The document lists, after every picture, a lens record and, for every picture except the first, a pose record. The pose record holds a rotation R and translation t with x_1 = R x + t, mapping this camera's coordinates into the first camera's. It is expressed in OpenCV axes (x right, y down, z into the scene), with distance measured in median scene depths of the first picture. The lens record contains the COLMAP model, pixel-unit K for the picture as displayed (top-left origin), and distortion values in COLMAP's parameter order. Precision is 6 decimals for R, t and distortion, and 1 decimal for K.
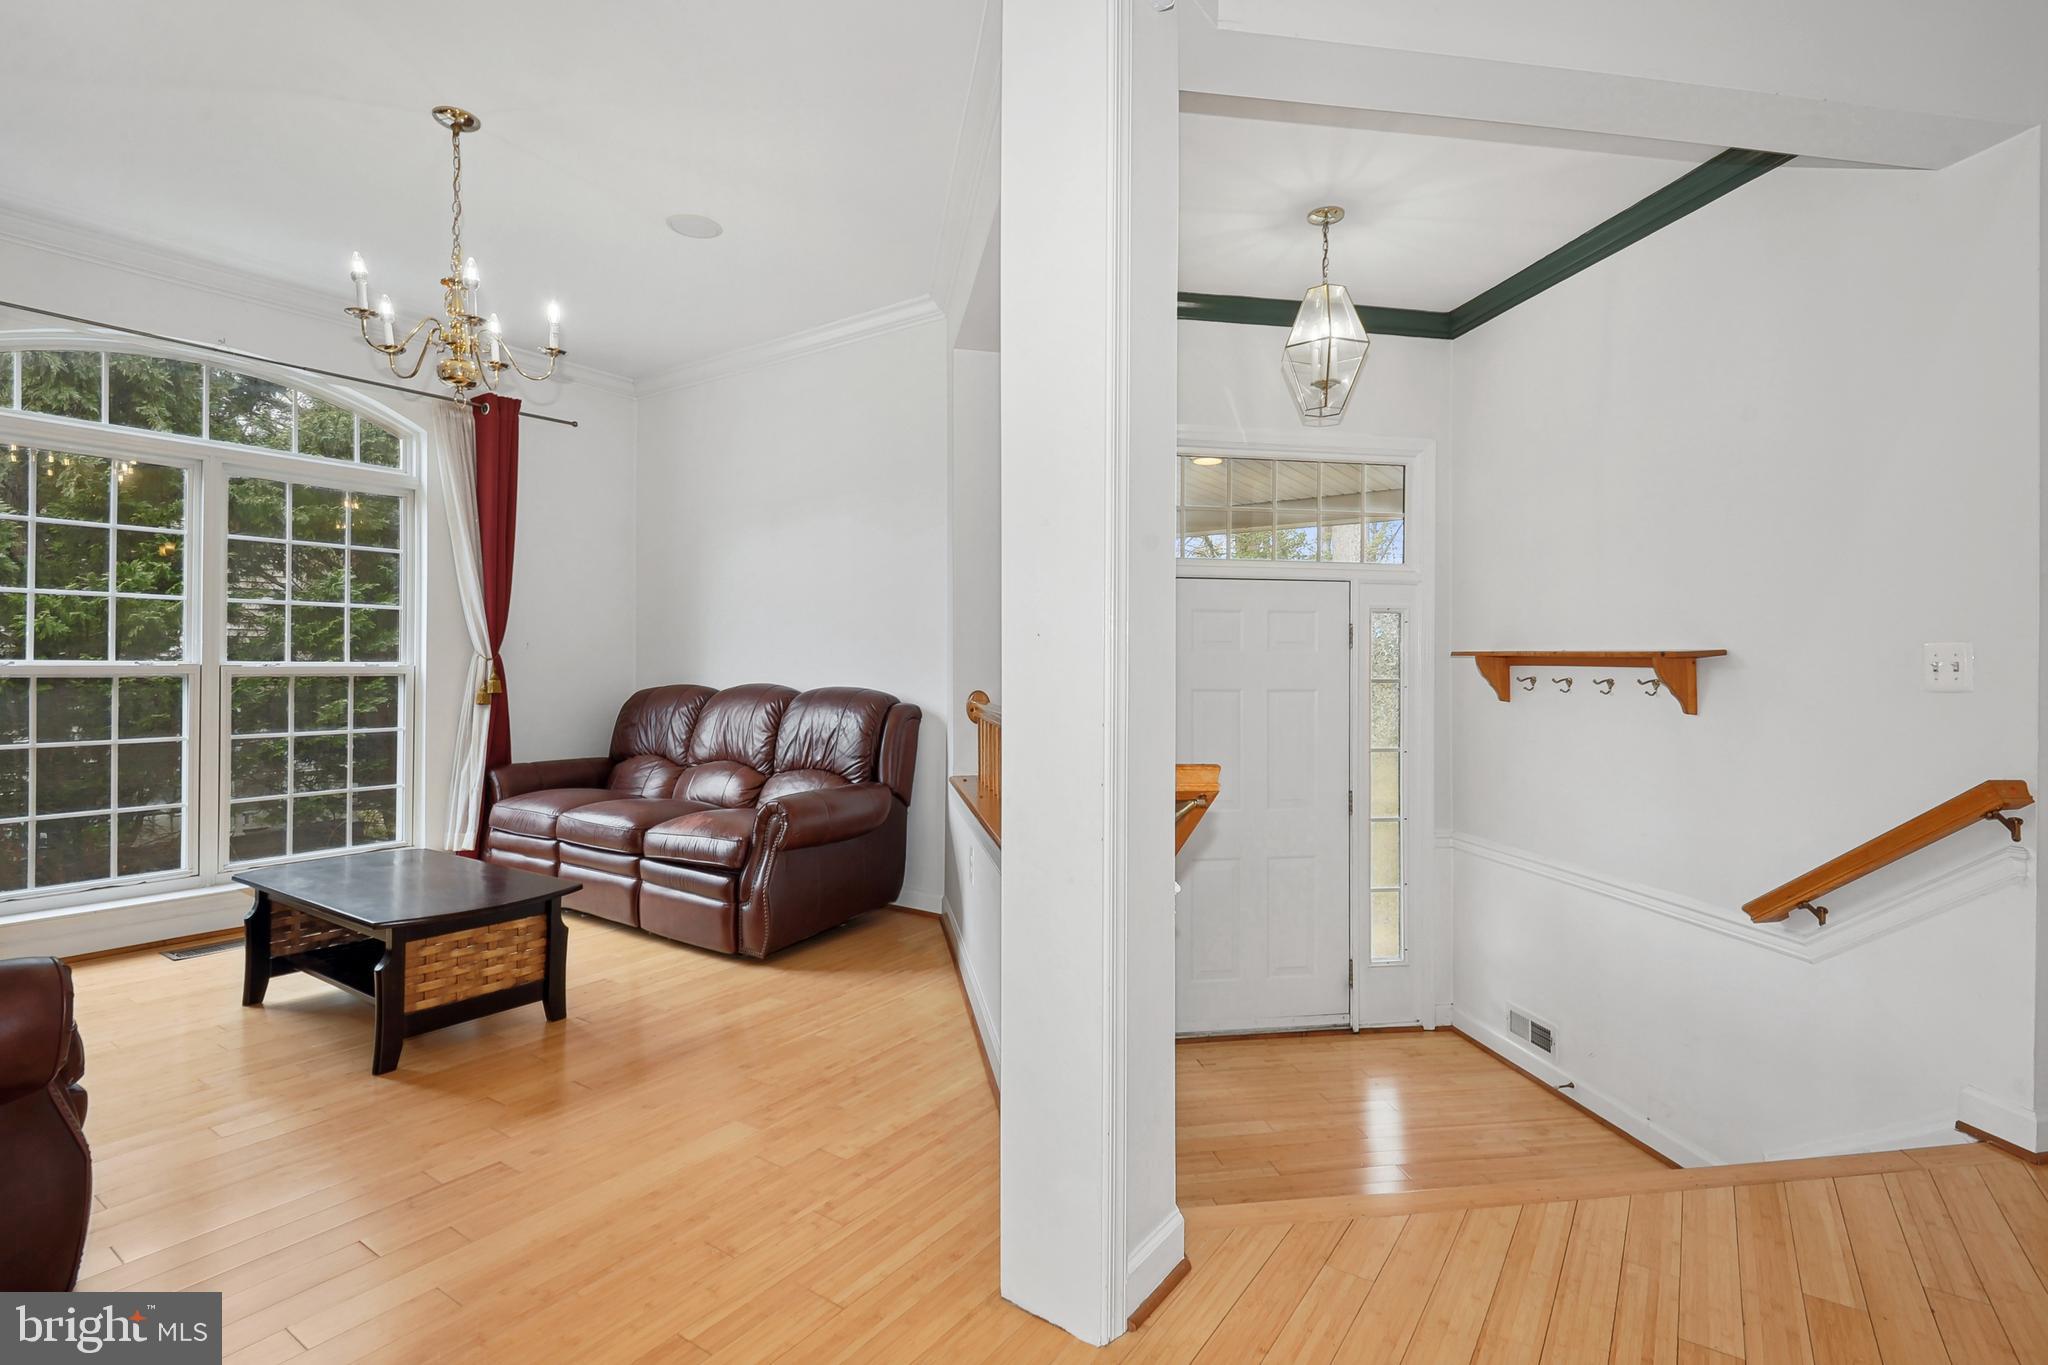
lens RADIAL K [[946.2, 0, 1056.7], [0, 946.2, 662.7], [0, 0, 1]] dist [-0.000879, -0.000477]
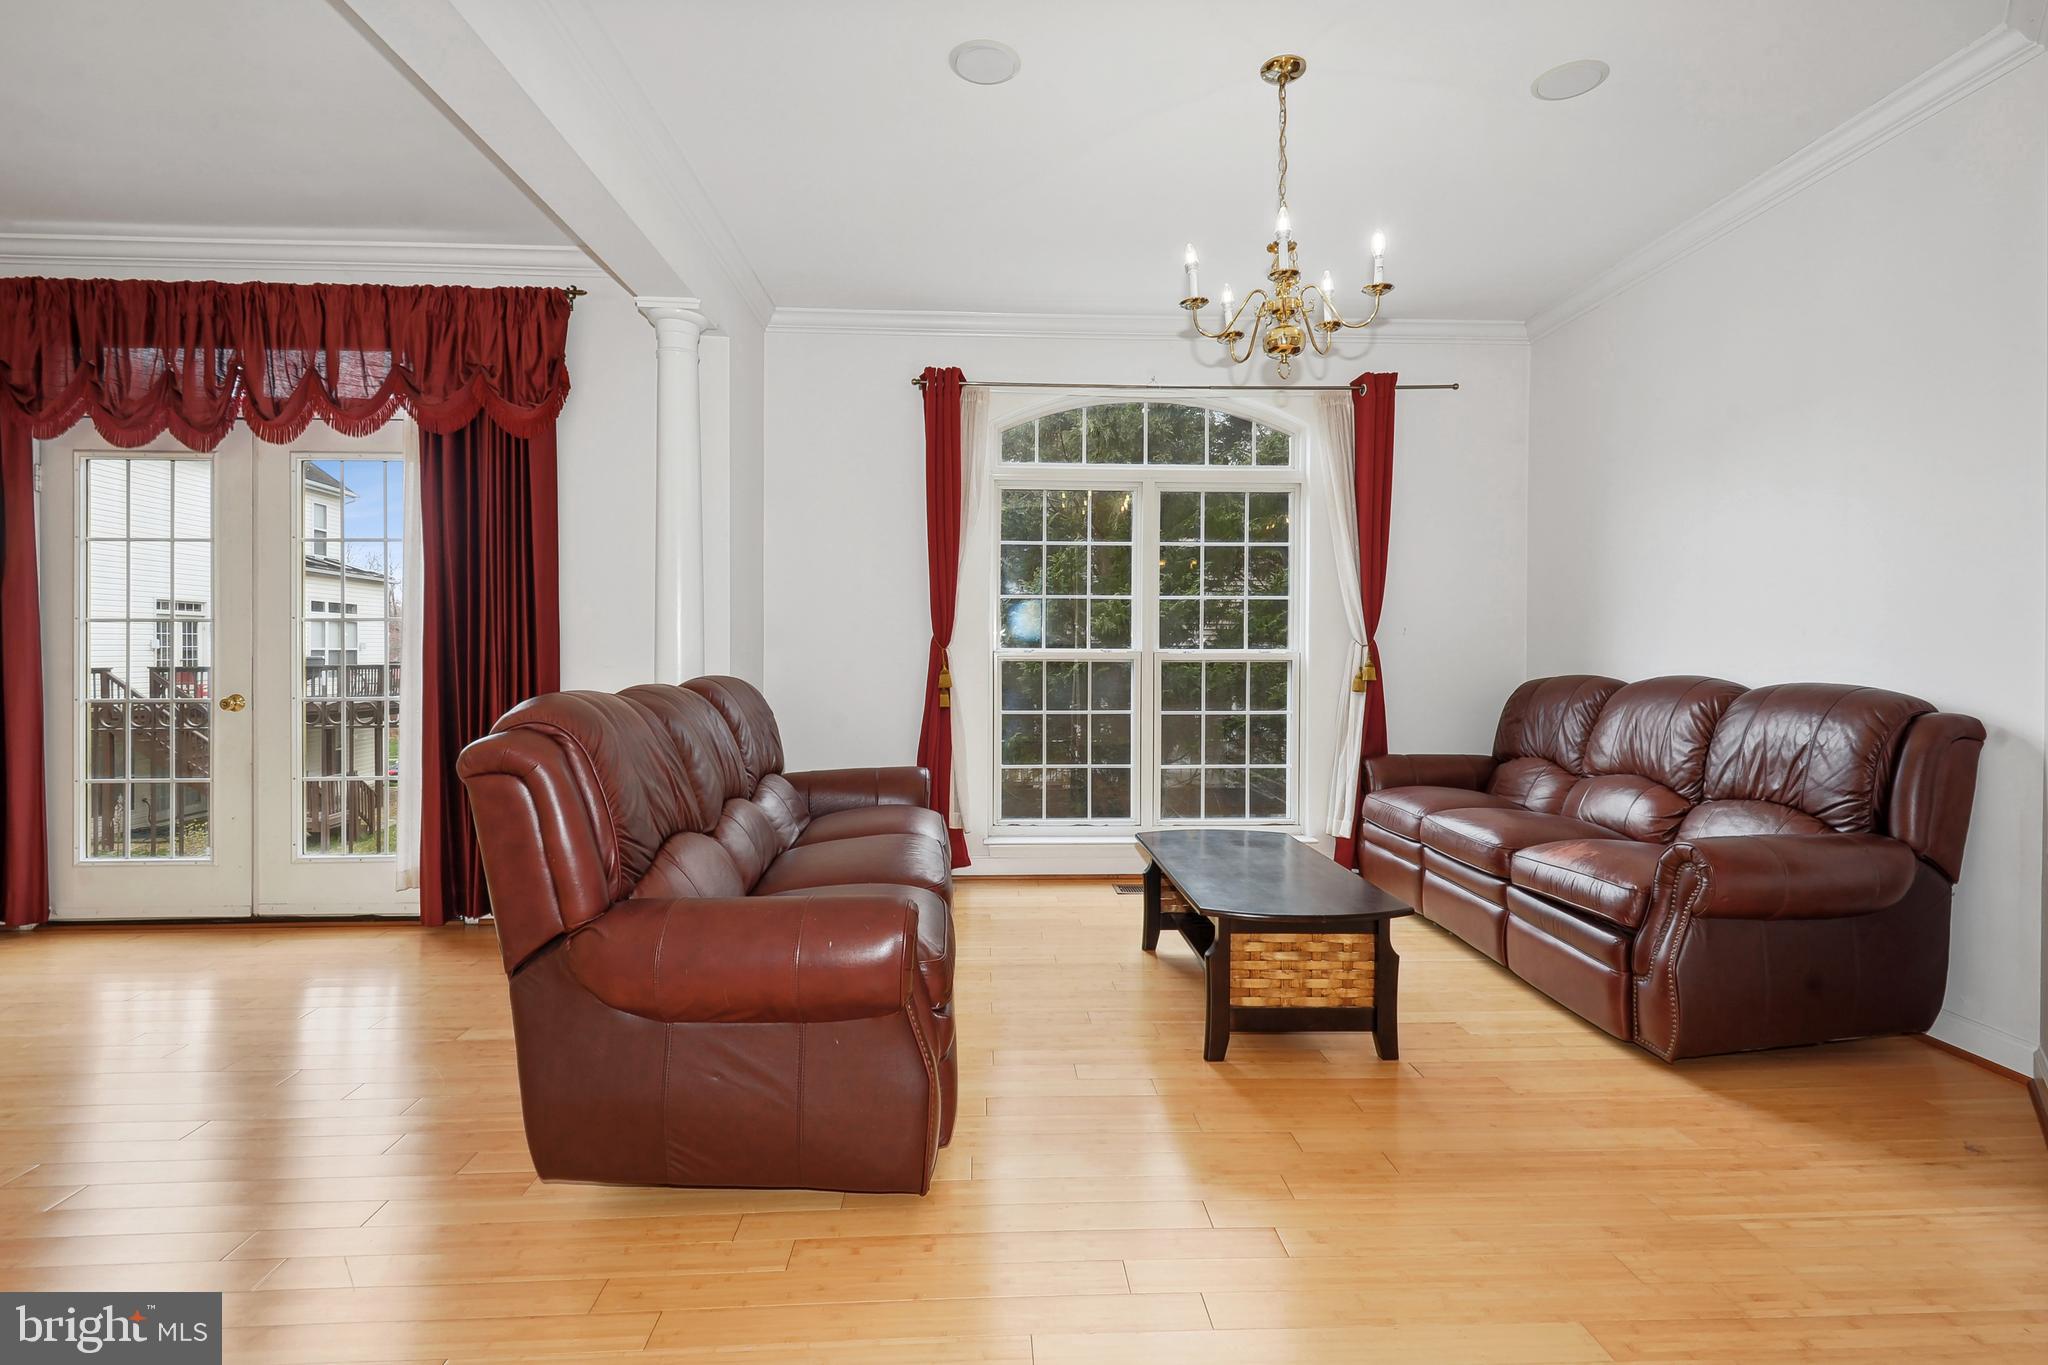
lens RADIAL K [[960.6, 0, 1012.8], [0, 960.6, 653.6], [0, 0, 1]] dist [0.023839, -0.013864]
pose [[0.585922, 0.000186, -0.810367, -0.007023], [0.003469, 0.999990, 0.002737, 0.000900], [0.810360, -0.004414, 0.585916, 0.148300]]
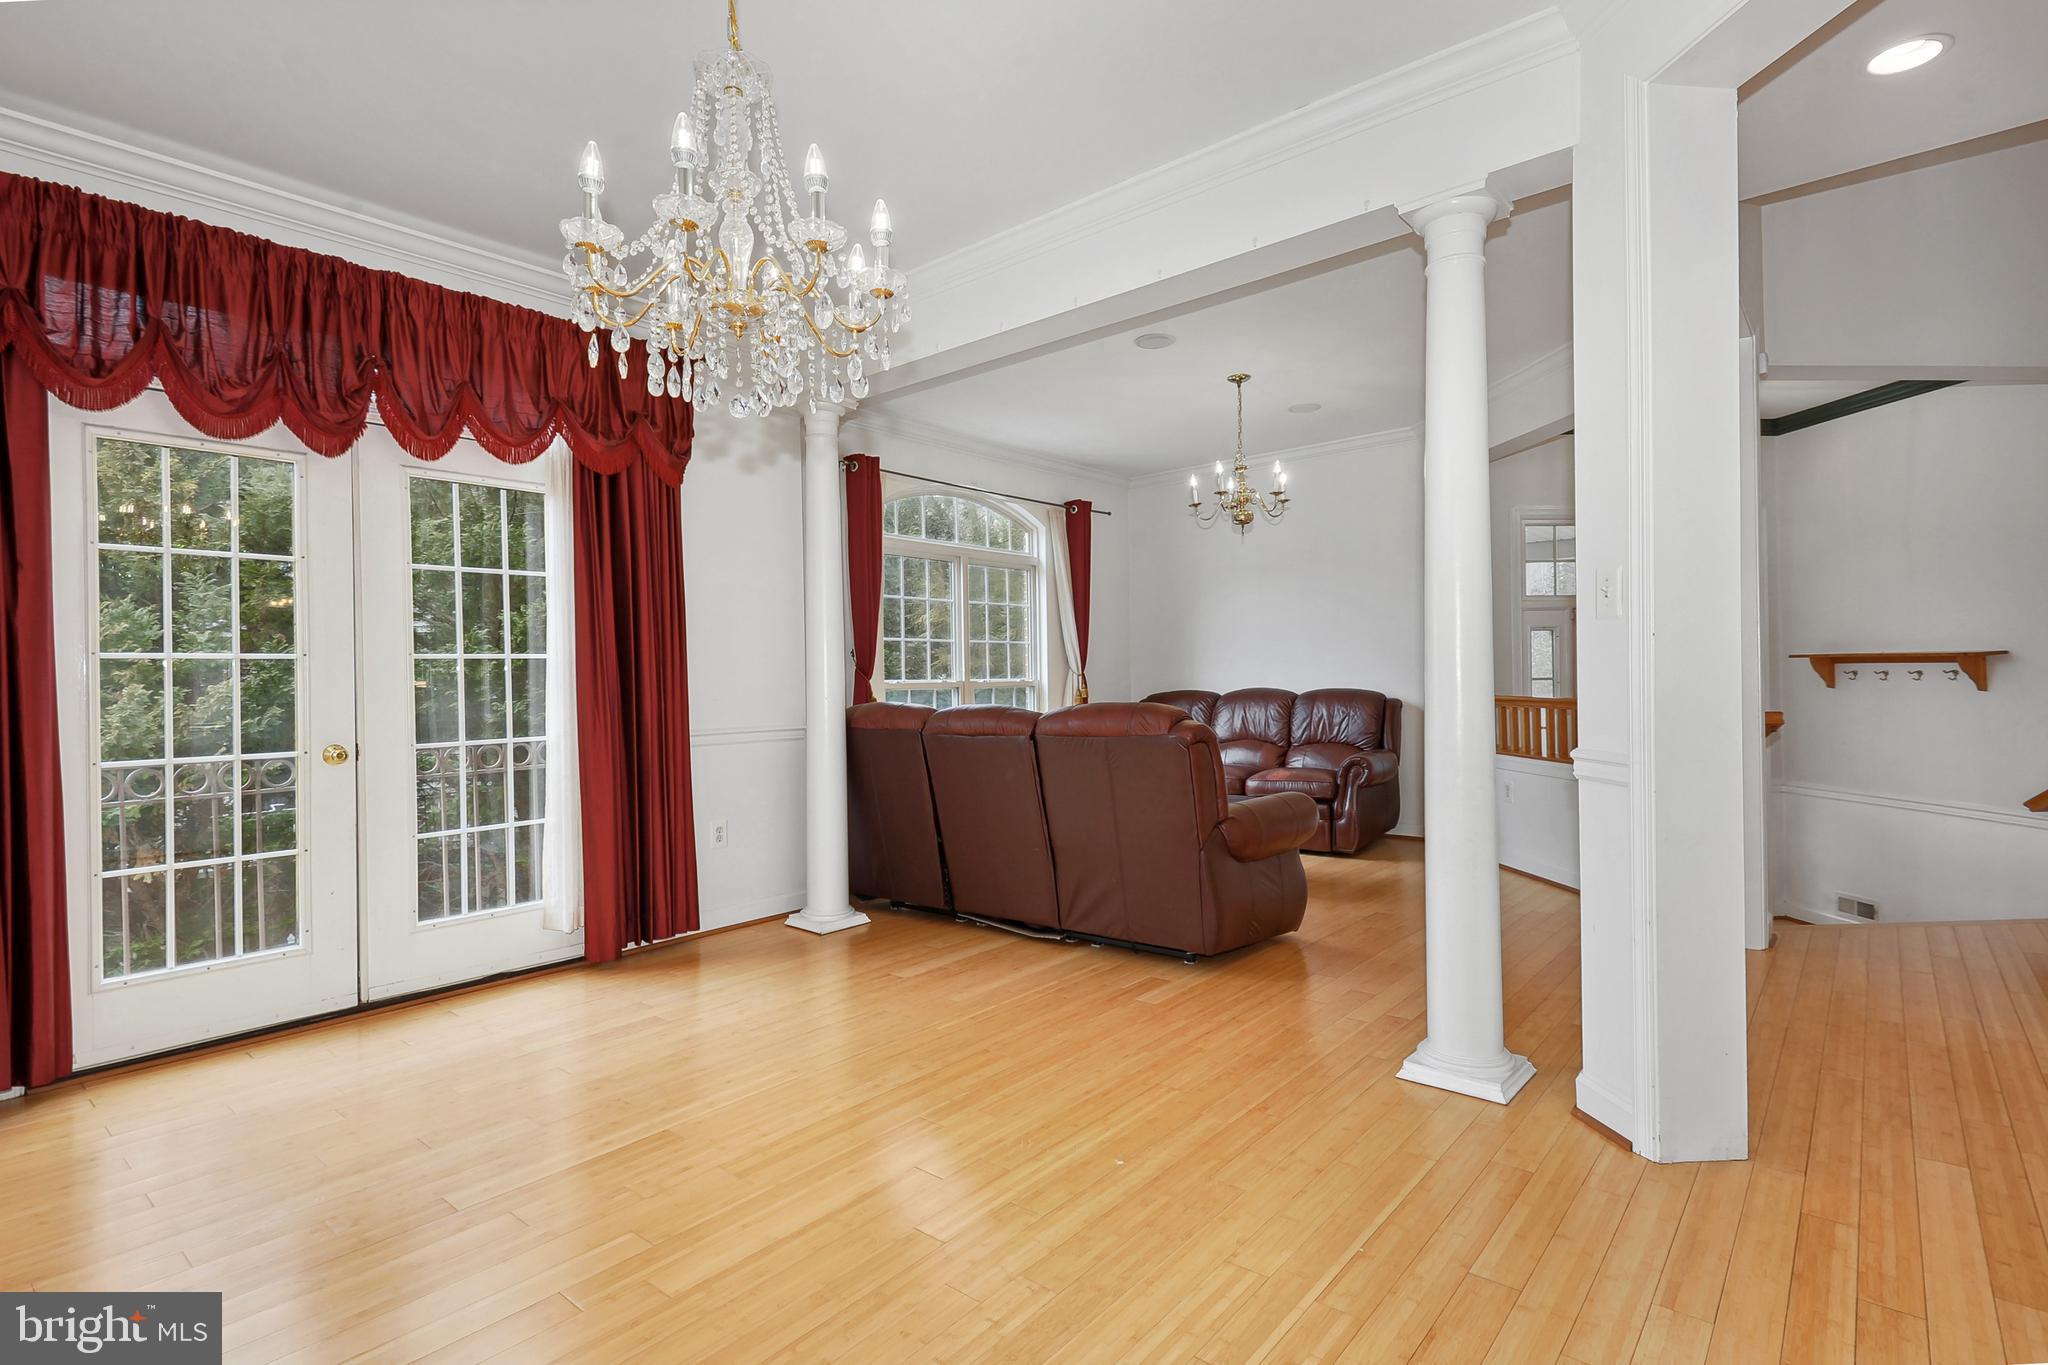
lens RADIAL K [[990.0, 0, 1024.0], [0, 990.0, 682.5], [0, 0, 1]] dist [-0.004310, -0.001233]
pose [[0.992093, -0.020356, -0.123840, -0.568687], [0.021098, 0.999766, 0.004679, -0.001898], [0.123716, -0.007255, 0.992291, -0.664220]]
